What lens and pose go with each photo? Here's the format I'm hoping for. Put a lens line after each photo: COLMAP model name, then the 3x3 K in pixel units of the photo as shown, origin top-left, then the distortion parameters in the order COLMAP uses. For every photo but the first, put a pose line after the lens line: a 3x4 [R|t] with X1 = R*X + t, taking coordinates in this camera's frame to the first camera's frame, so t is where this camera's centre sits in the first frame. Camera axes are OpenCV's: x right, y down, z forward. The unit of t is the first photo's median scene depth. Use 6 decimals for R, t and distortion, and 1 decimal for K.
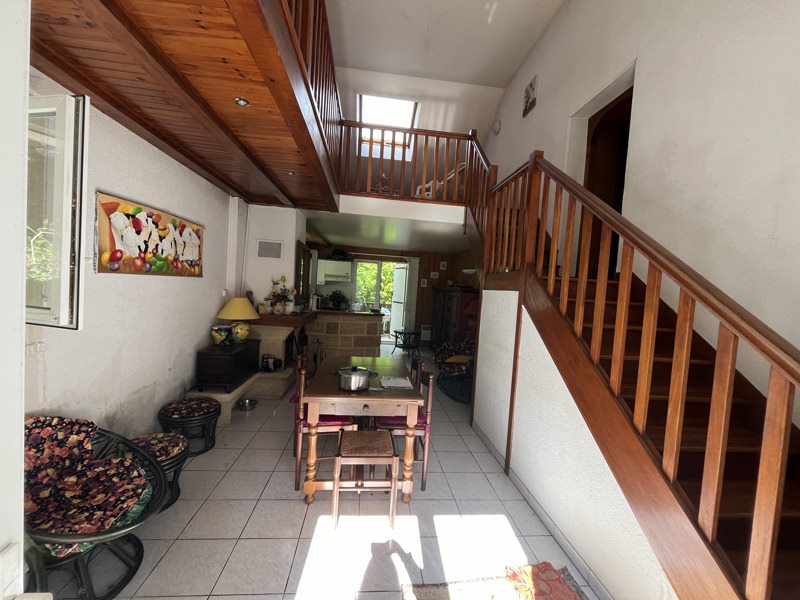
lens RADIAL K [[320.9, 0, 396.6], [0, 320.9, 300.9], [0, 0, 1]] dist [-0.000799, -0.000042]
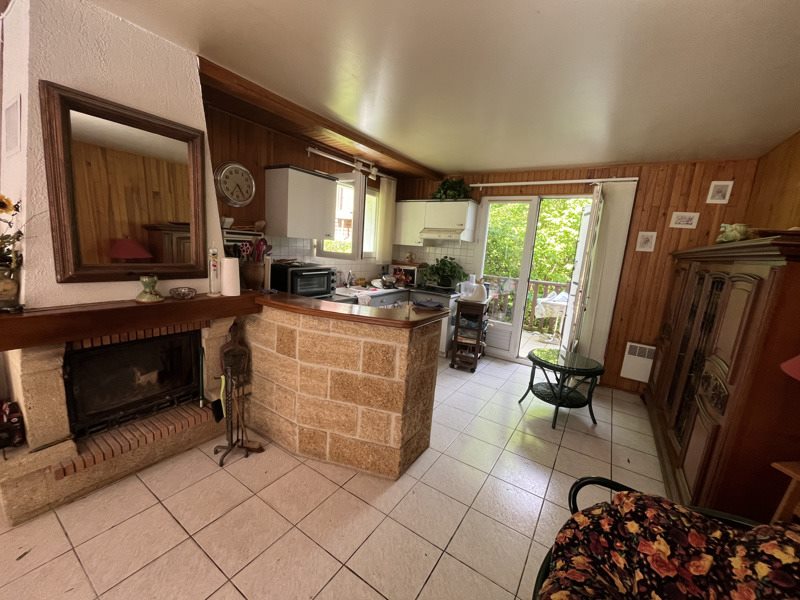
lens RADIAL K [[320.9, 0, 396.6], [0, 320.9, 300.9], [0, 0, 1]] dist [-0.000799, -0.000042]
pose [[0.781795, 0.095391, -0.616196, 0.100168], [-0.041649, 0.994011, 0.101037, -0.008829], [0.622143, -0.053326, 0.781085, 0.506145]]
